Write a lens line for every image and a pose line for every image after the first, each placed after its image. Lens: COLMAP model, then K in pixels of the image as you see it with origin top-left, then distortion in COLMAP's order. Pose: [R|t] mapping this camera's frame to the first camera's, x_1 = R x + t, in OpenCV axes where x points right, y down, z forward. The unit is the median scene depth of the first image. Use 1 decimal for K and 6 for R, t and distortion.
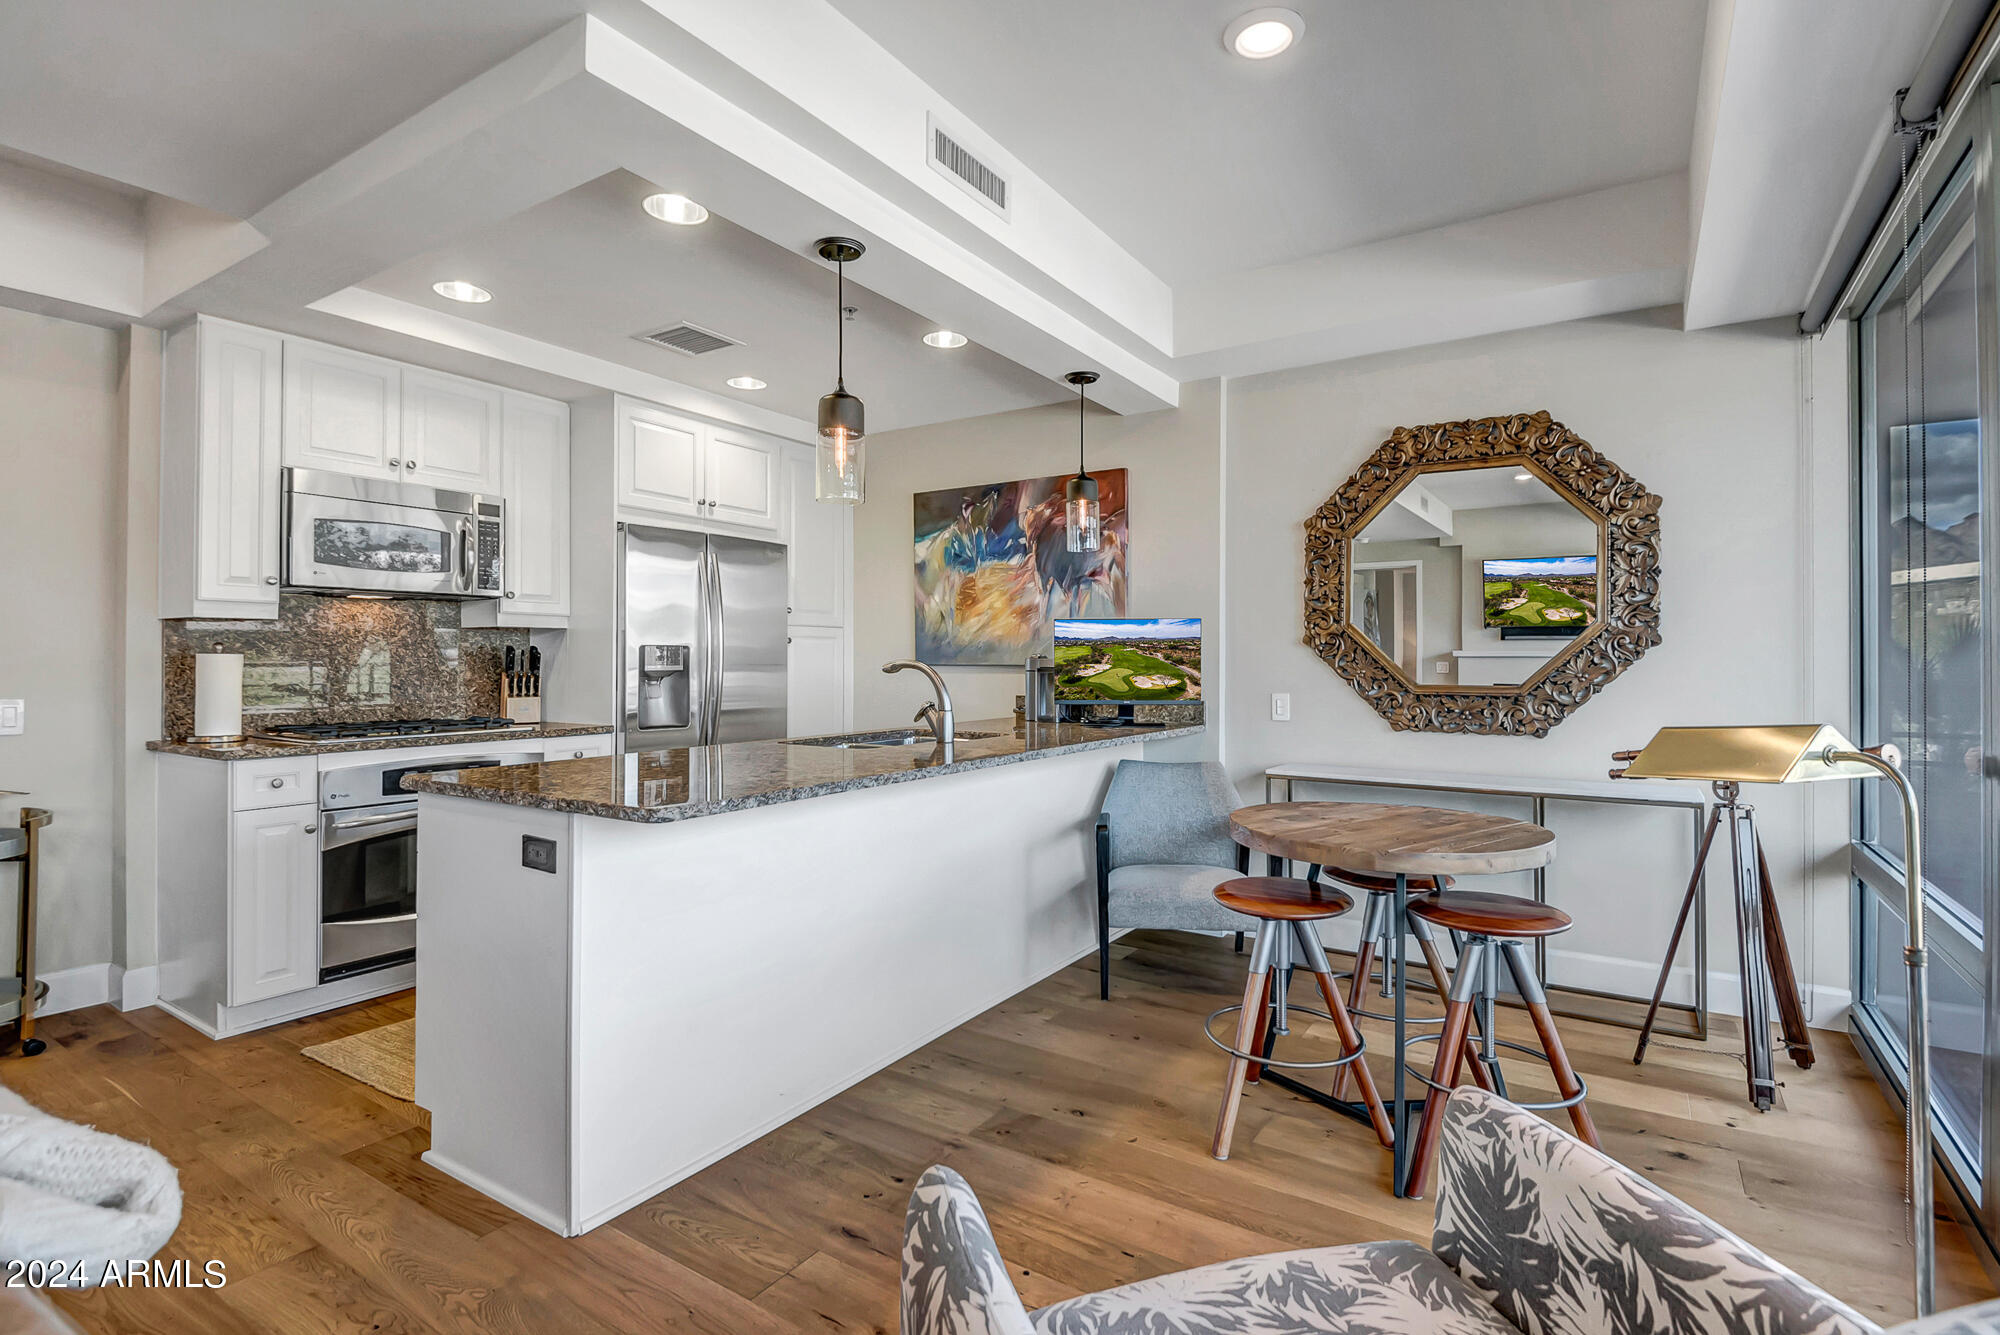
lens RADIAL K [[937.9, 0, 983.5], [0, 937.9, 642.7], [0, 0, 1]] dist [0.002931, -0.013054]
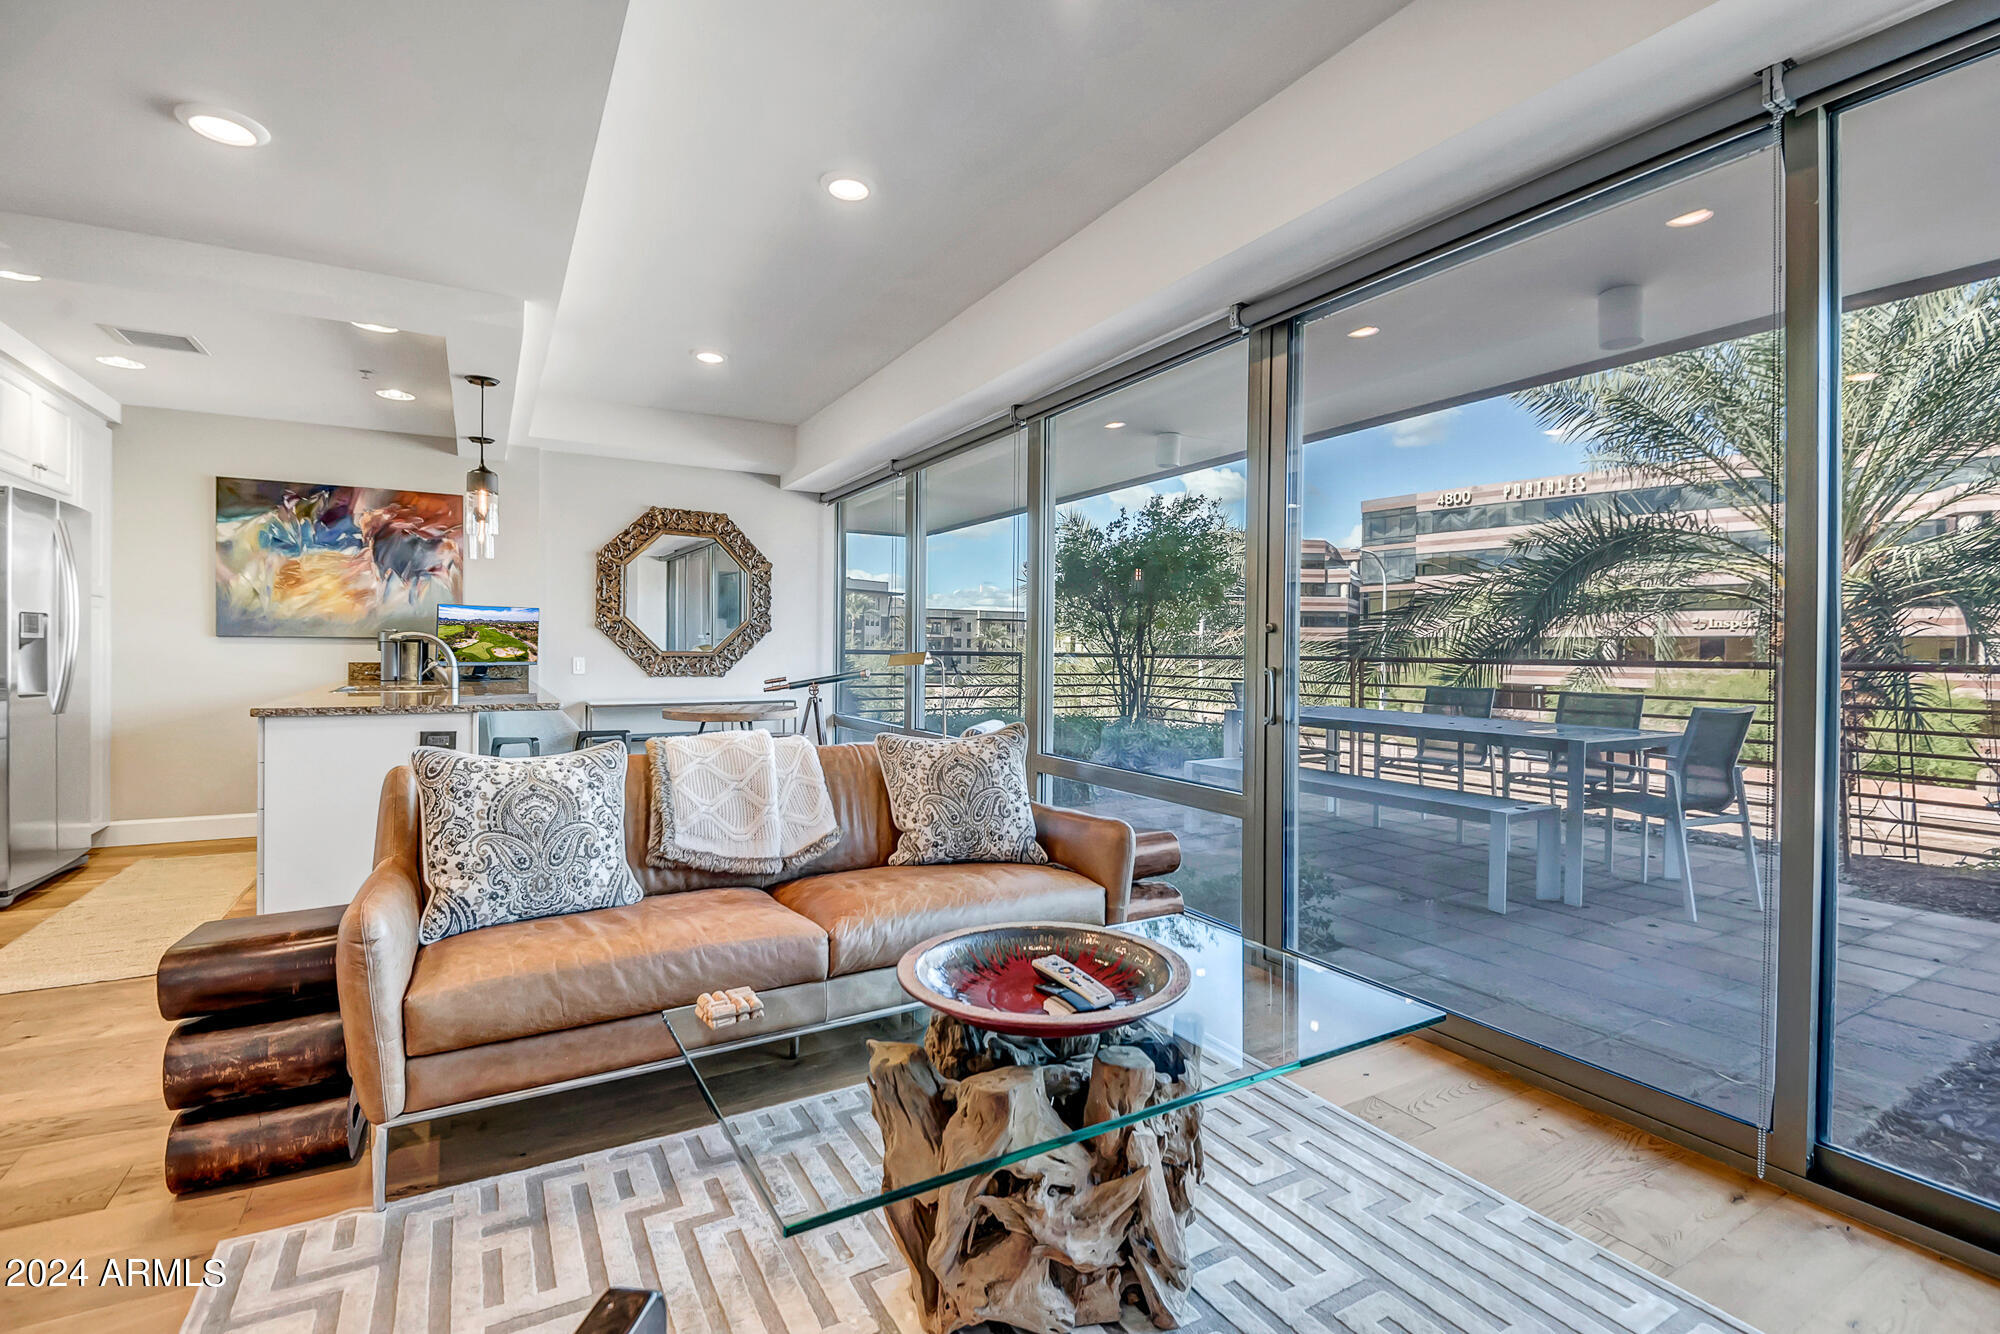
lens RADIAL K [[906.9, 0, 1008.9], [0, 906.9, 658.3], [0, 0, 1]] dist [0.023434, -0.019893]
pose [[0.434601, -0.006344, 0.900601, -0.776231], [-0.026110, 0.999466, 0.019641, 0.006549], [-0.900245, -0.032051, 0.434203, -0.347552]]
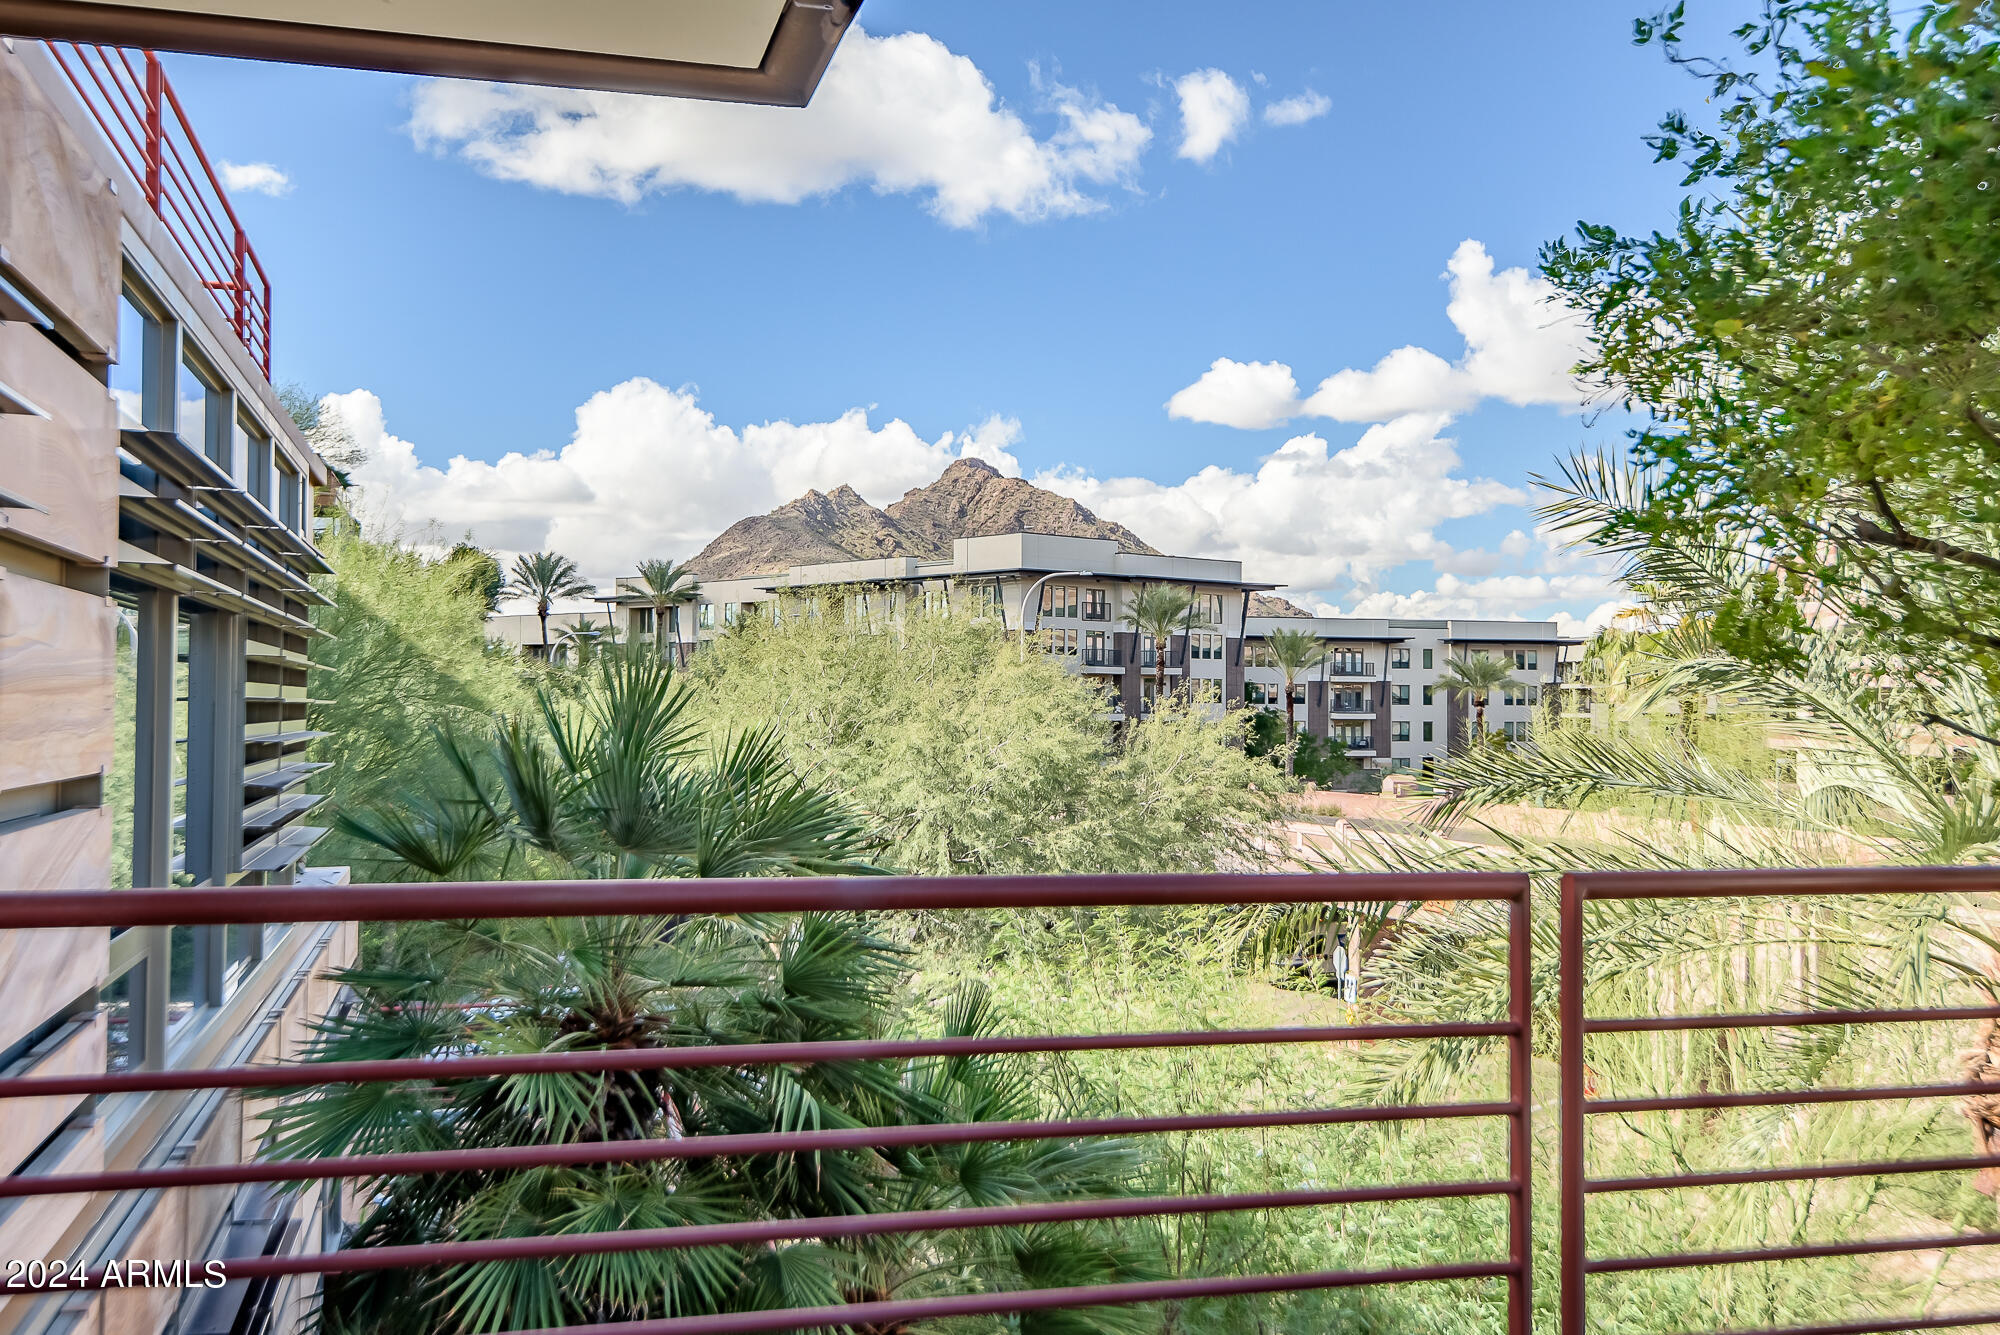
lens RADIAL K [[1935.3, 0, 1015.8], [0, 1935.3, 666.4], [0, 0, 1]] dist [0.019328, 0.000000]
pose [[0.648714, 0.013931, 0.760905, 0.850851], [-0.014704, 0.999875, -0.005771, -0.033622], [-0.760890, -0.007445, 0.648838, 0.398258]]
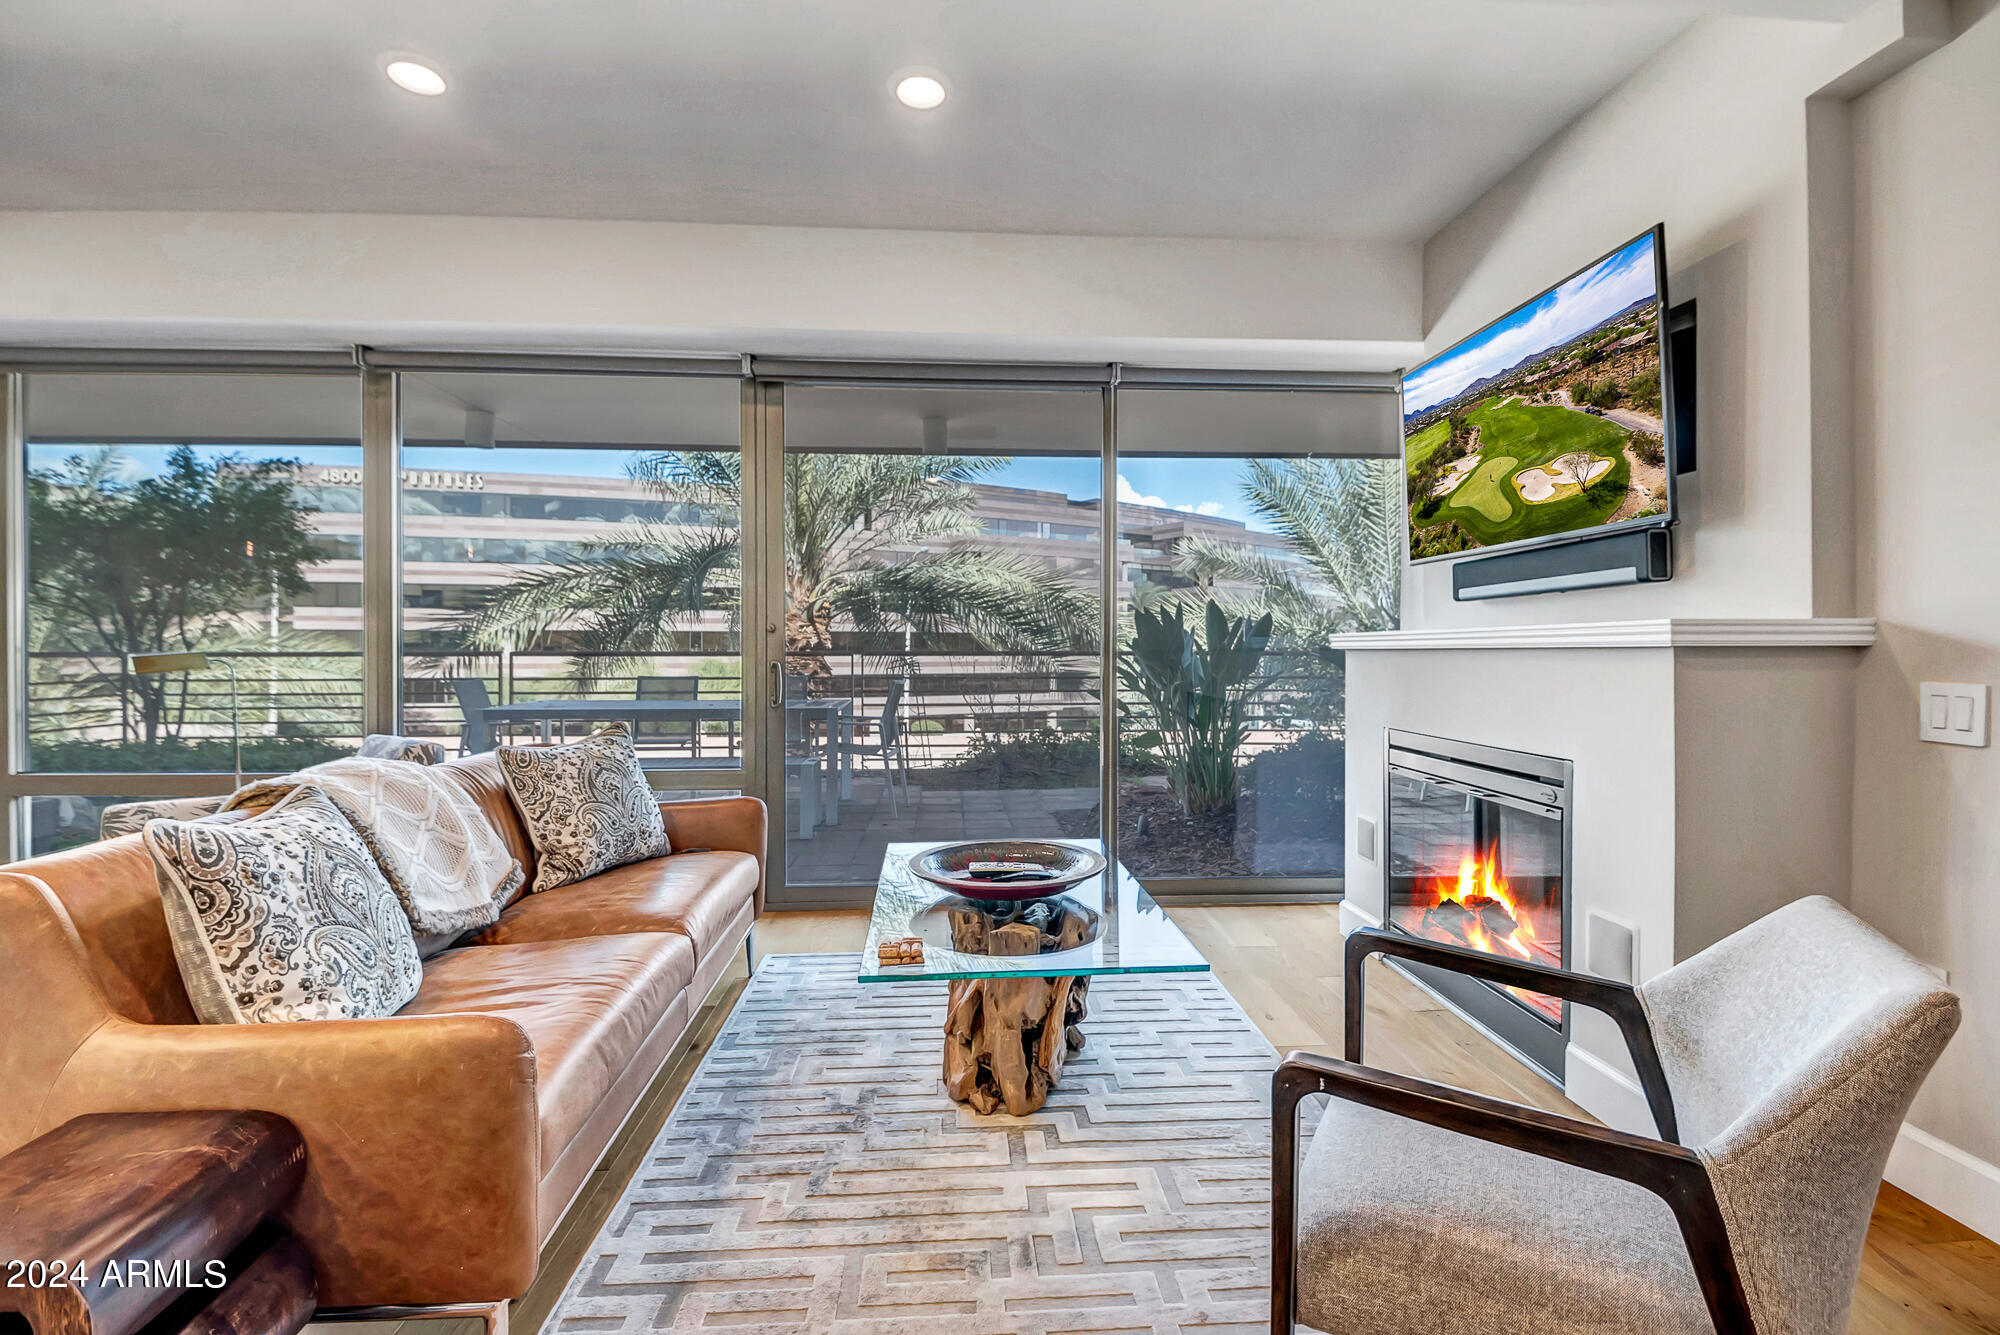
lens RADIAL K [[906.9, 0, 1013.9], [0, 906.9, 652.7], [0, 0, 1]] dist [0.023434, -0.019893]
pose [[-0.616017, -0.005645, 0.787712, -0.884894], [-0.015537, 0.999867, -0.004985, 0.017341], [-0.787579, -0.015310, -0.616023, 0.200511]]
